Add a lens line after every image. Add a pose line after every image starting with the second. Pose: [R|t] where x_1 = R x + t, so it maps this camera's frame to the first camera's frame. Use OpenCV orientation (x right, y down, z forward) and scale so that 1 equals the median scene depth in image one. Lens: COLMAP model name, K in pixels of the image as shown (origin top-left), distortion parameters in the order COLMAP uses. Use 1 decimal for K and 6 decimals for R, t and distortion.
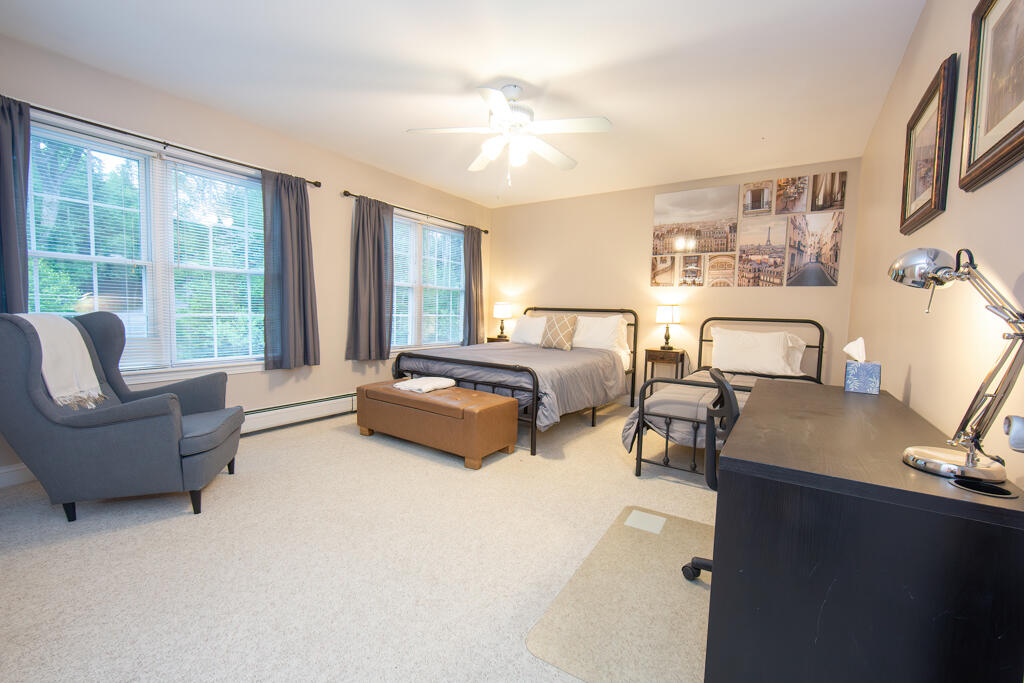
lens RADIAL K [[419.0, 0, 512.0], [0, 419.0, 341.5], [0, 0, 1]] dist [-0.014013, -0.000063]
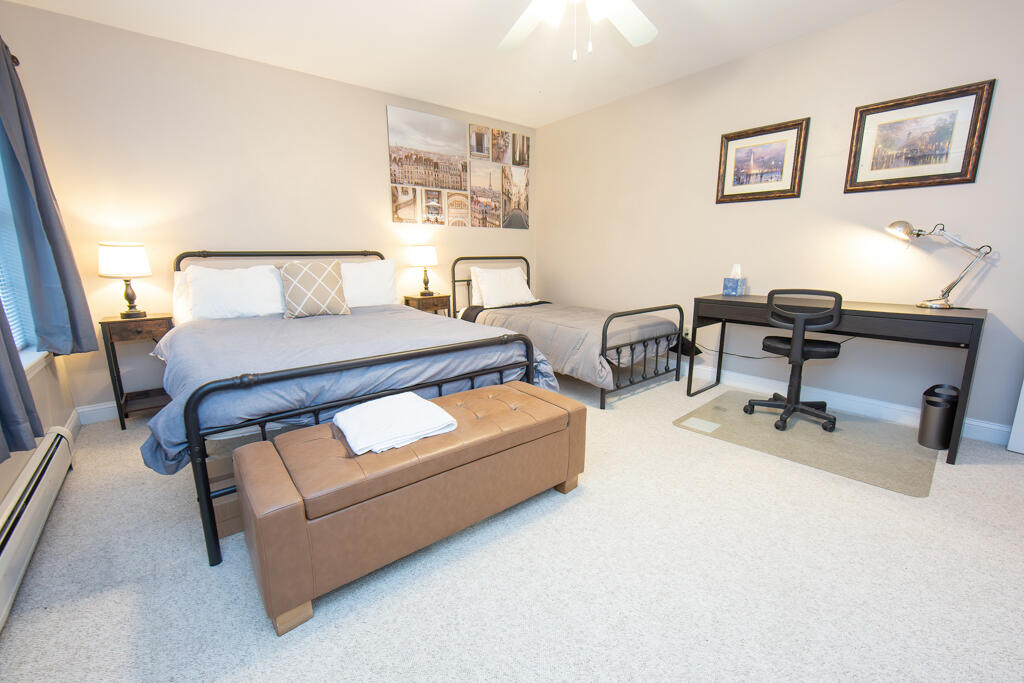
lens RADIAL K [[419.0, 0, 512.0], [0, 419.0, 341.5], [0, 0, 1]] dist [-0.014013, -0.000063]
pose [[0.280773, -0.218550, 0.934560, -0.481665], [0.087683, 0.975498, 0.201781, -0.053798], [-0.955761, 0.025291, 0.293057, 0.606126]]
